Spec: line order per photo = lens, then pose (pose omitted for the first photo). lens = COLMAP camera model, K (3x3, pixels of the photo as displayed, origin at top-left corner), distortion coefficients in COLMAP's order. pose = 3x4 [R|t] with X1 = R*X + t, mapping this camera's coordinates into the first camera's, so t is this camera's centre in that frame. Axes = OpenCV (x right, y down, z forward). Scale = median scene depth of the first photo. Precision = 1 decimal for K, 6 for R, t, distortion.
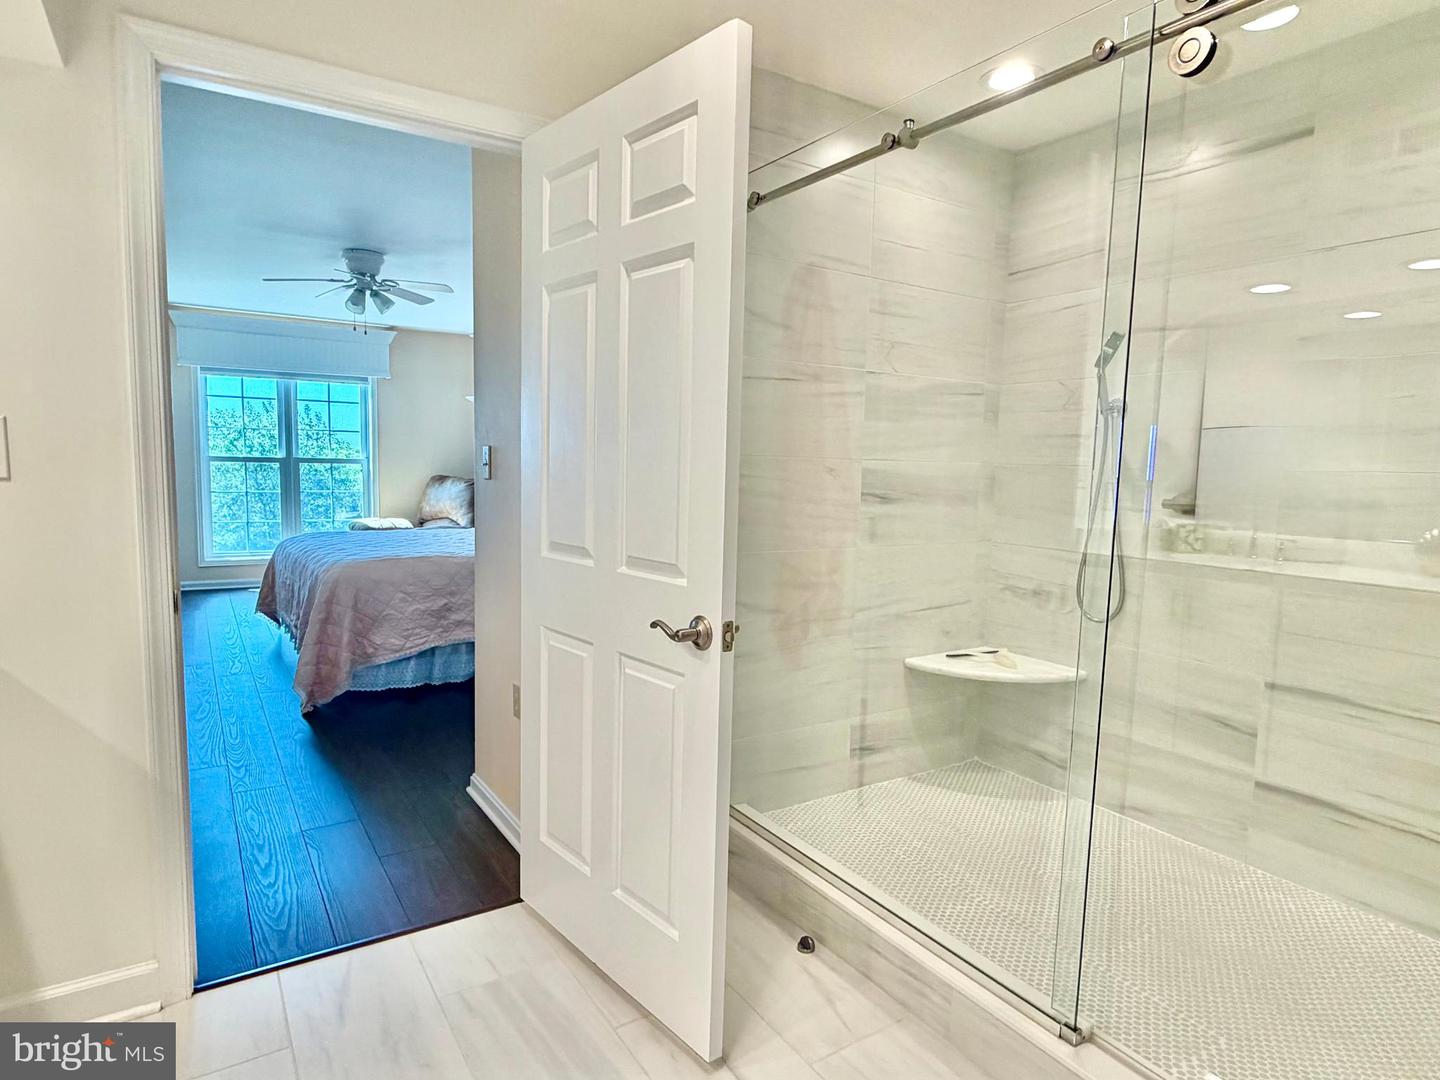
lens RADIAL K [[808.3, 0, 720.0], [0, 808.3, 540.0], [0, 0, 1]] dist [0.001050, 0.000895]
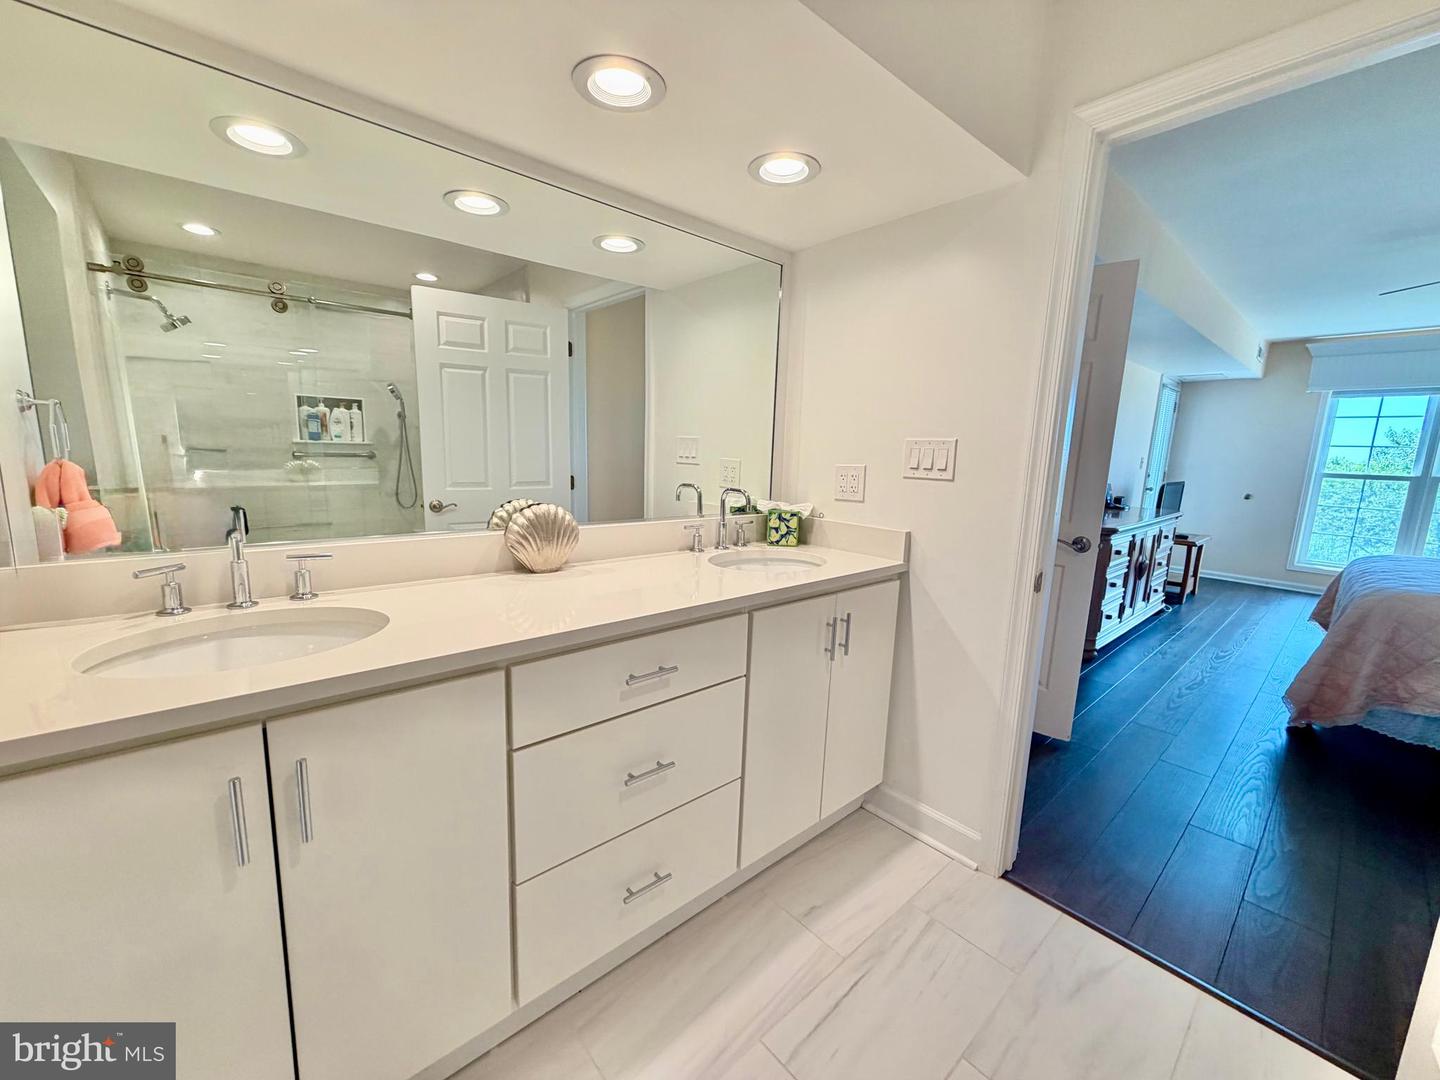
lens RADIAL K [[578.1, 0, 720.0], [0, 578.1, 540.0], [0, 0, 1]] dist [0.000616, 0.000162]
pose [[0.159028, 0.142174, -0.976983, 0.047826], [-0.124810, 0.984532, 0.122957, -0.015741], [0.979353, 0.102384, 0.174313, 0.138968]]
